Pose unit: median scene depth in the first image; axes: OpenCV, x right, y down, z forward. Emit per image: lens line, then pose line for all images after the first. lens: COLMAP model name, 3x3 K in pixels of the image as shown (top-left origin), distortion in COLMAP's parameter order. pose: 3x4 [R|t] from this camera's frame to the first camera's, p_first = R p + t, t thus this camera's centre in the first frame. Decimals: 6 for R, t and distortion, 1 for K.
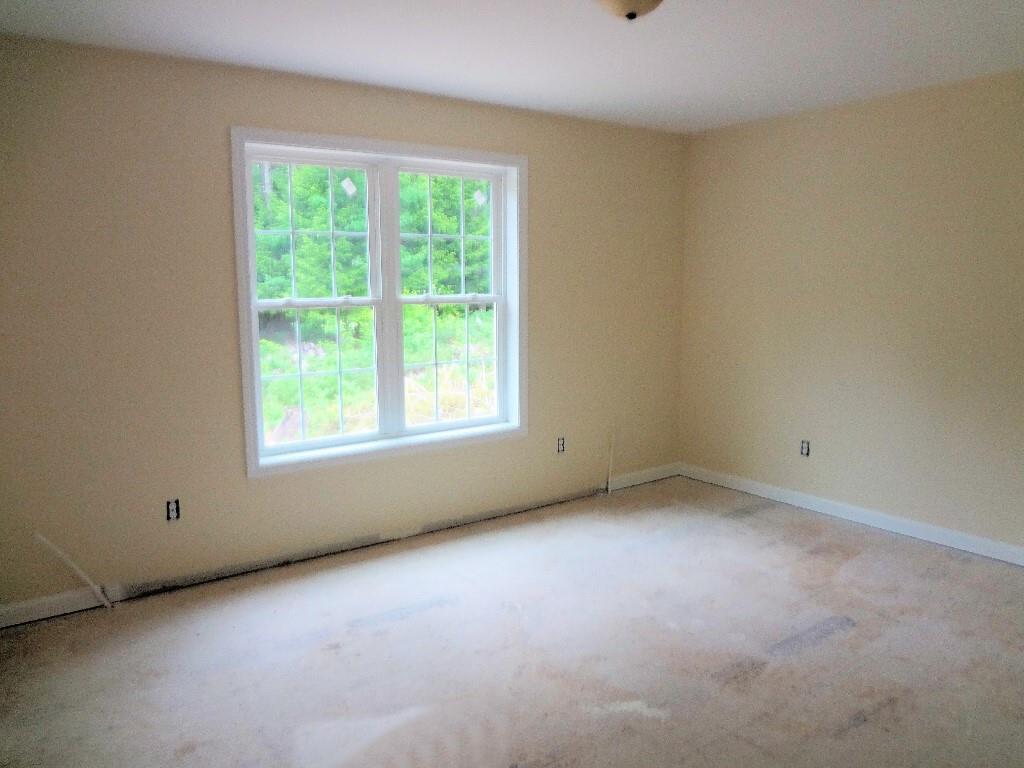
lens RADIAL K [[789.2, 0, 512.0], [0, 789.2, 384.0], [0, 0, 1]] dist [-0.057912, 0.008049]
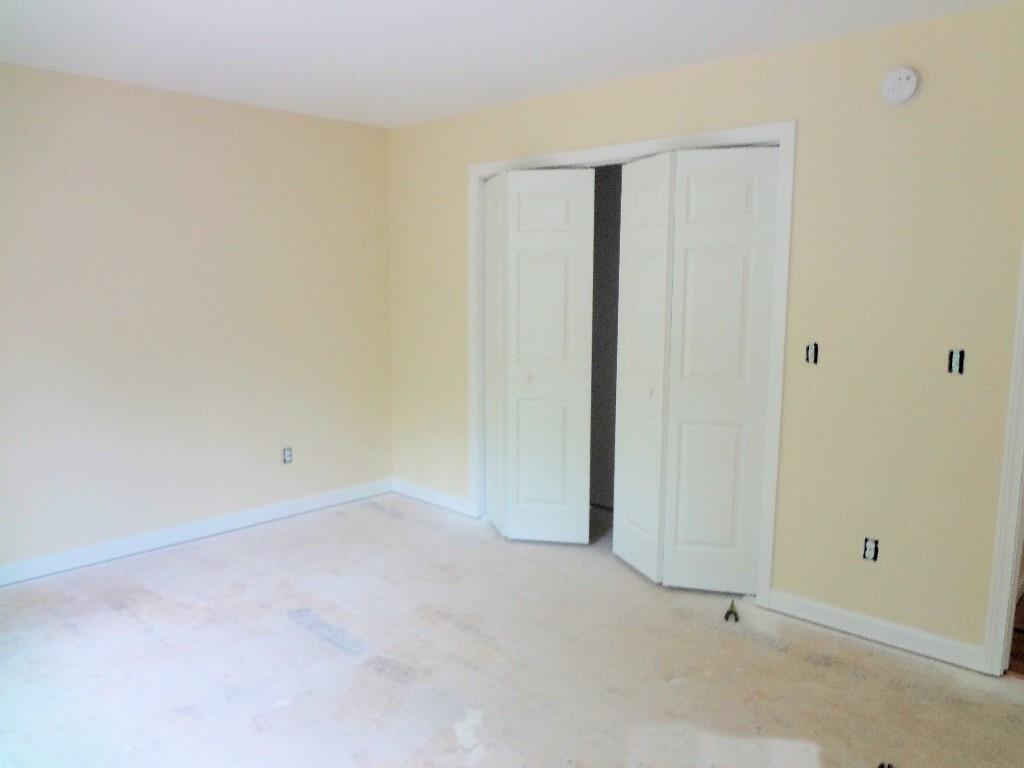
lens RADIAL K [[789.2, 0, 512.0], [0, 789.2, 384.0], [0, 0, 1]] dist [-0.057912, 0.008049]
pose [[-0.203764, -0.140079, 0.968947, -0.666208], [0.130063, 0.977065, 0.168604, -0.148475], [-0.970342, 0.160379, -0.180872, 0.950166]]
